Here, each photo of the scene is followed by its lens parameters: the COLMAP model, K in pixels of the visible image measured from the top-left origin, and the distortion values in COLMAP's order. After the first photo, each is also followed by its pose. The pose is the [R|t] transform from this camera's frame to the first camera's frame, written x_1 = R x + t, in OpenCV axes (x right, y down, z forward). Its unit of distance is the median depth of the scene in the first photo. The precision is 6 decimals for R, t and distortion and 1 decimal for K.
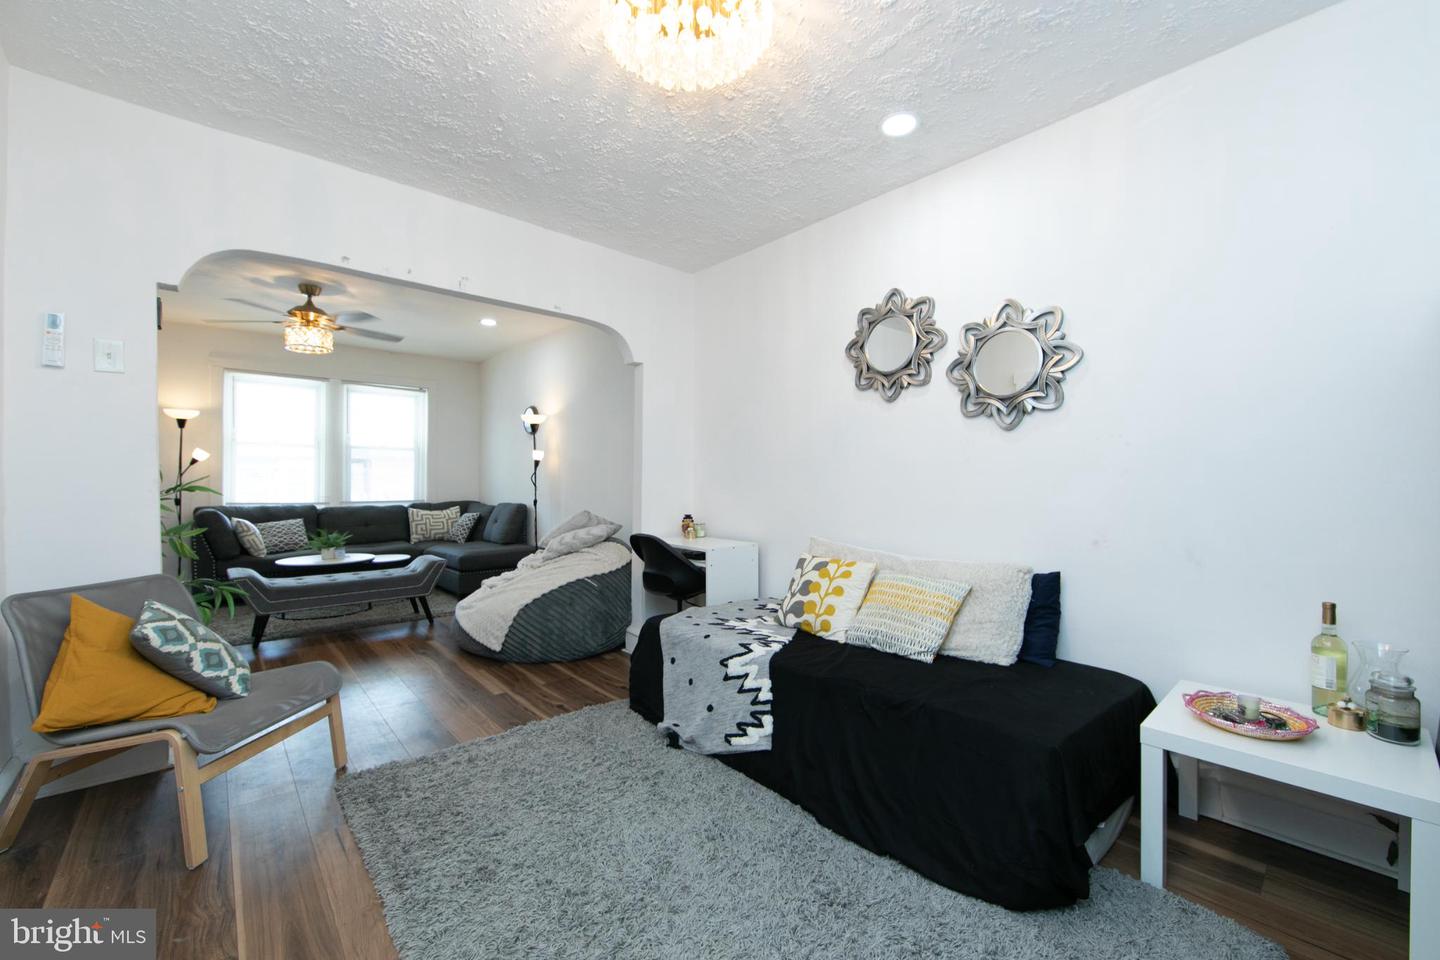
lens RADIAL K [[573.9, 0, 724.3], [0, 573.9, 477.1], [0, 0, 1]] dist [-0.002213, -0.000480]
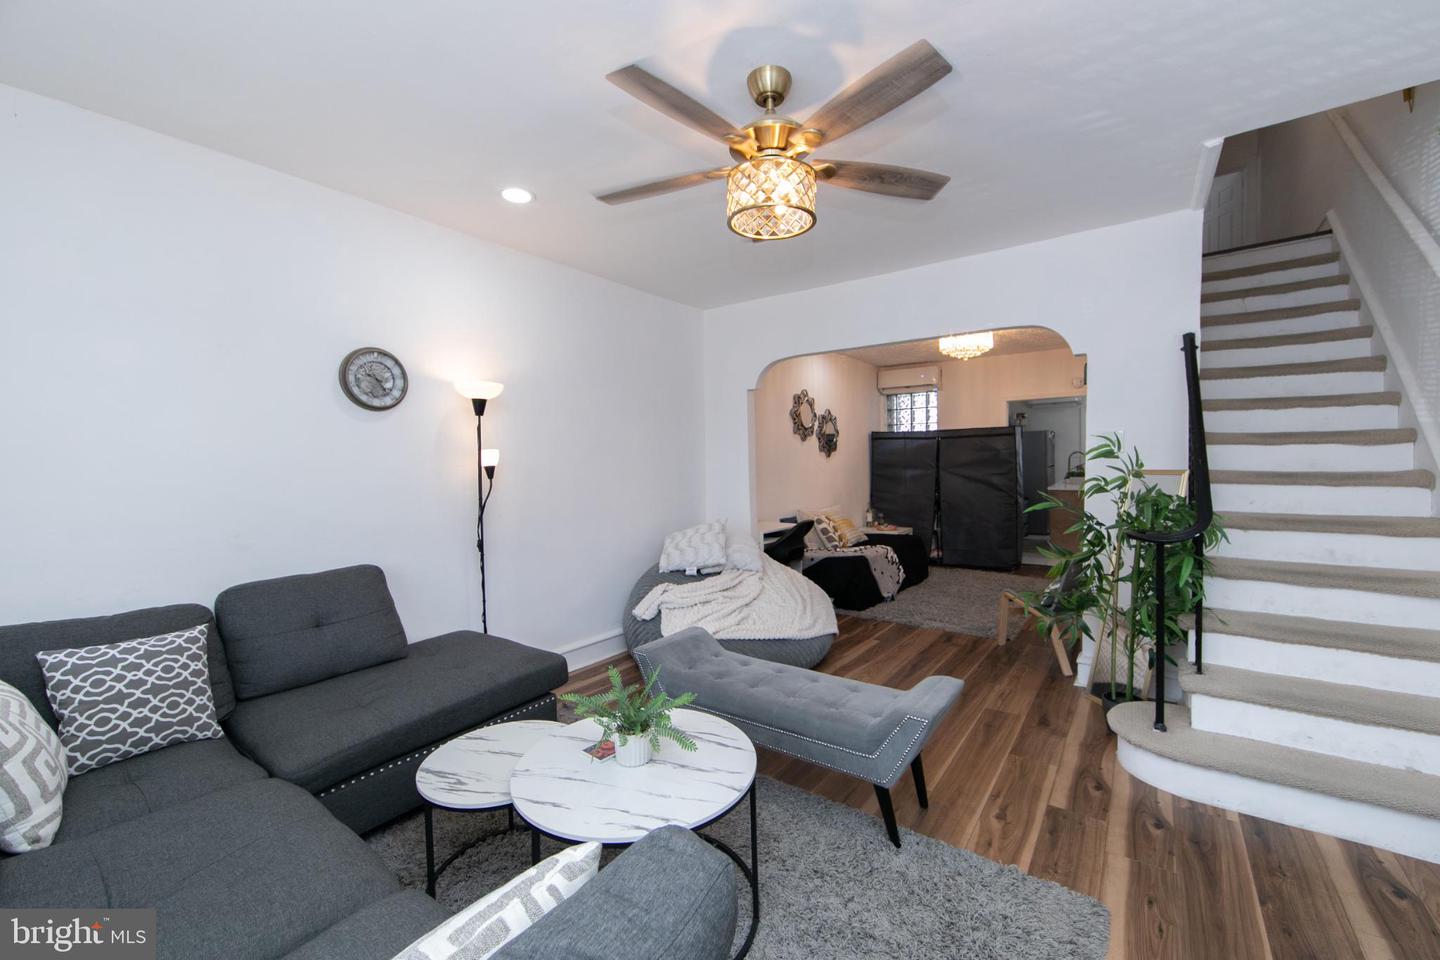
lens RADIAL K [[573.9, 0, 724.3], [0, 573.9, 477.1], [0, 0, 1]] dist [-0.002213, -0.000480]
pose [[-0.194489, -0.025704, 0.980568, -1.977948], [0.016431, 0.999431, 0.029457, -0.074828], [-0.980767, 0.021841, -0.193956, 1.918874]]
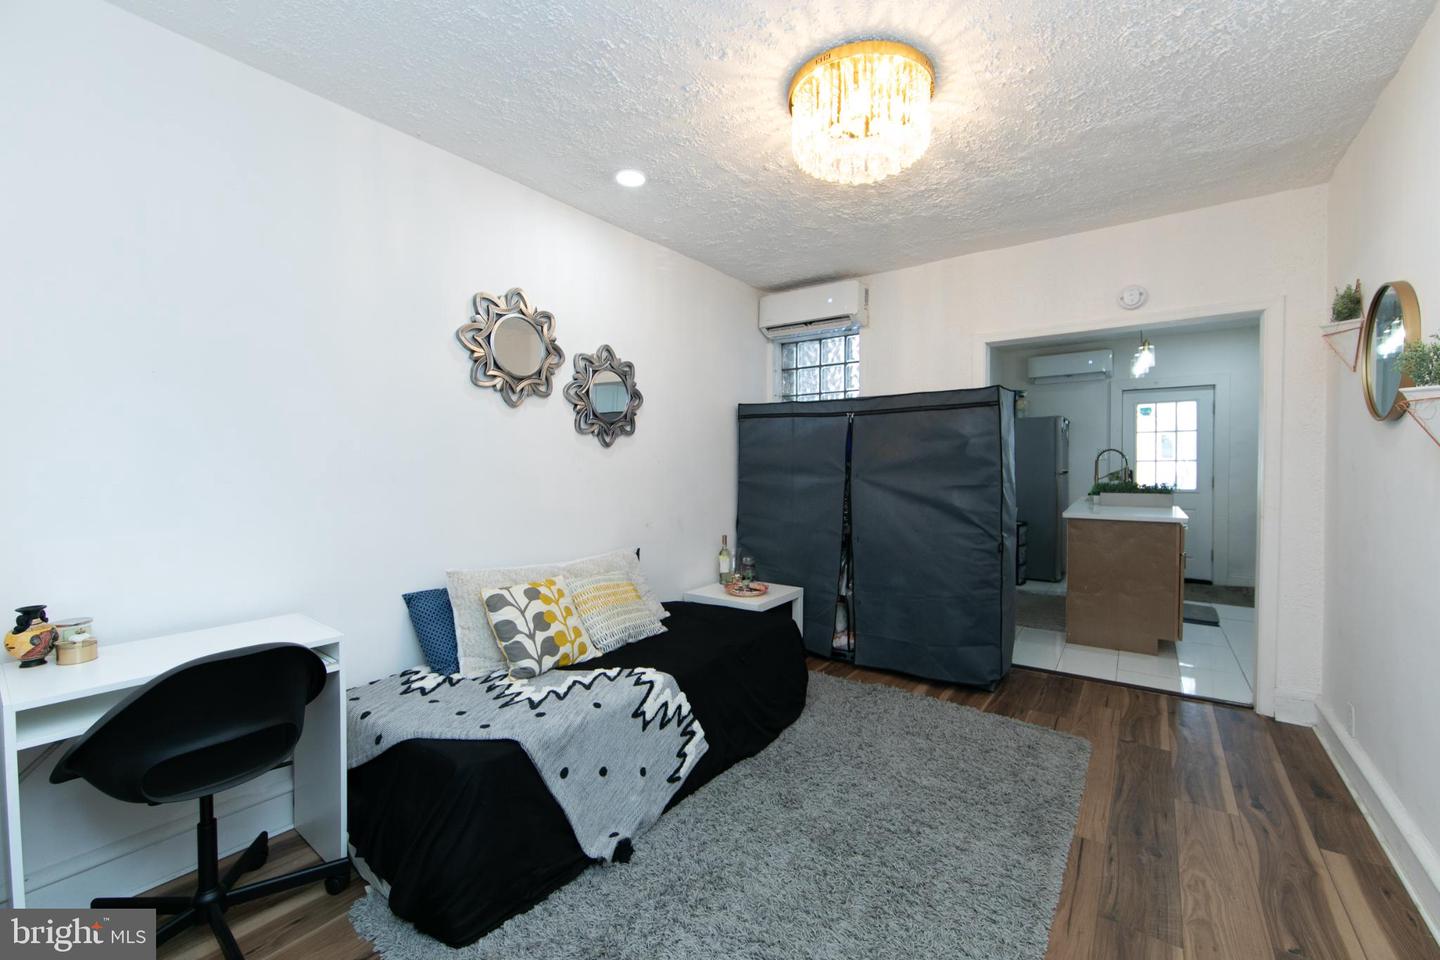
lens RADIAL K [[573.9, 0, 724.3], [0, 573.9, 477.1], [0, 0, 1]] dist [-0.002213, -0.000480]
pose [[-0.196638, -0.025199, 0.980152, -0.779578], [-0.000379, 0.999672, 0.025625, -0.045882], [-0.980476, 0.004667, -0.196583, 0.947158]]
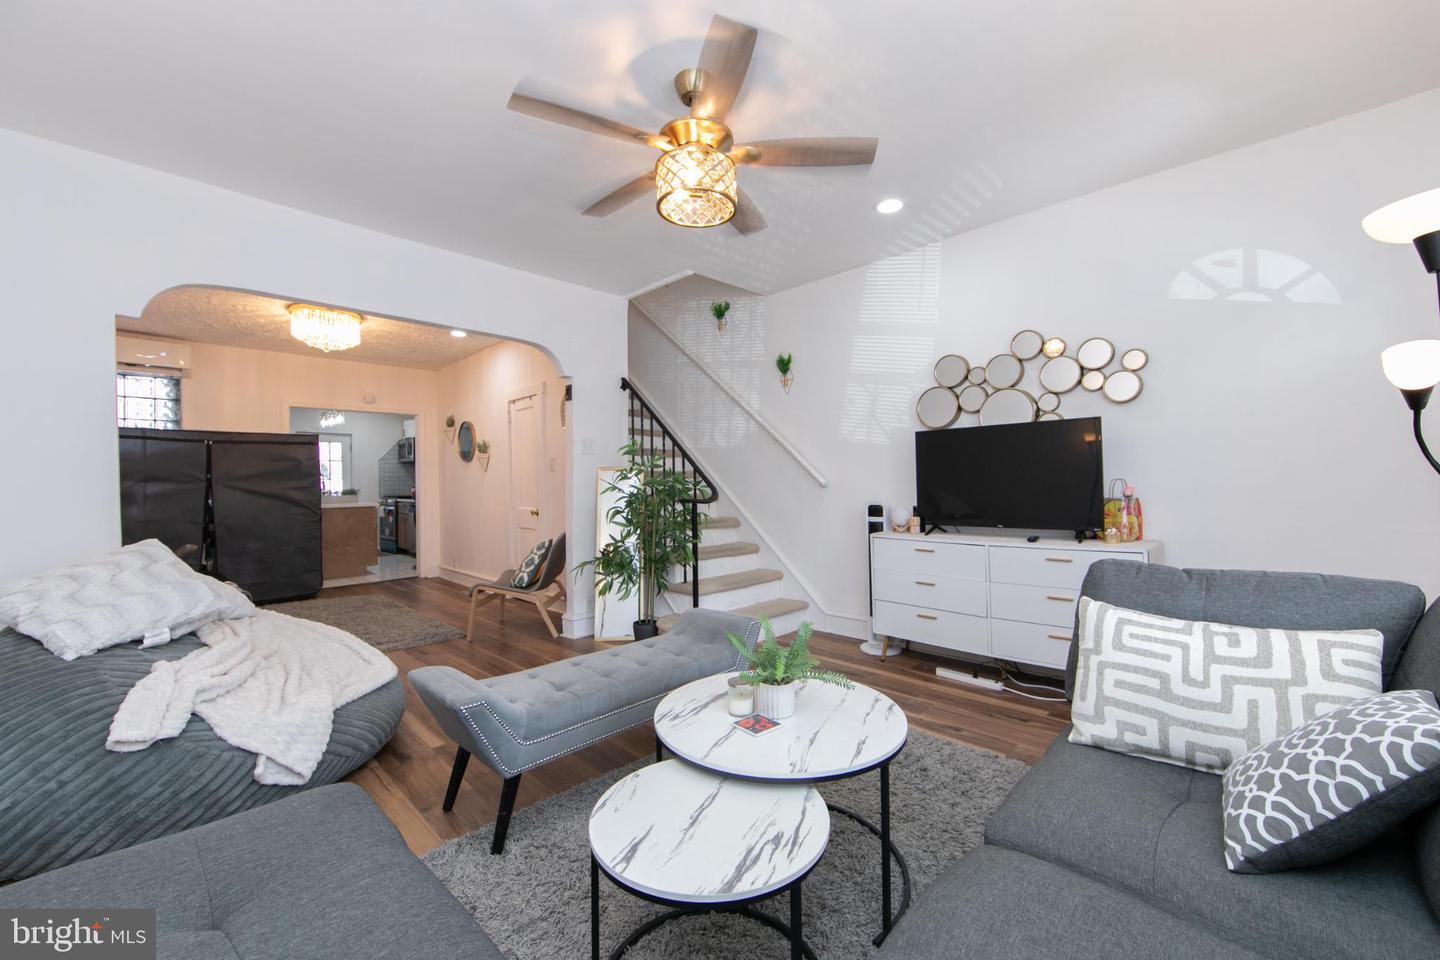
lens RADIAL K [[573.9, 0, 724.3], [0, 573.9, 477.1], [0, 0, 1]] dist [-0.002213, -0.000480]
pose [[-0.998748, 0.011765, -0.048626, -1.233457], [0.012416, 0.999837, -0.013114, 0.015407], [0.048463, -0.013701, -0.998731, 2.532742]]
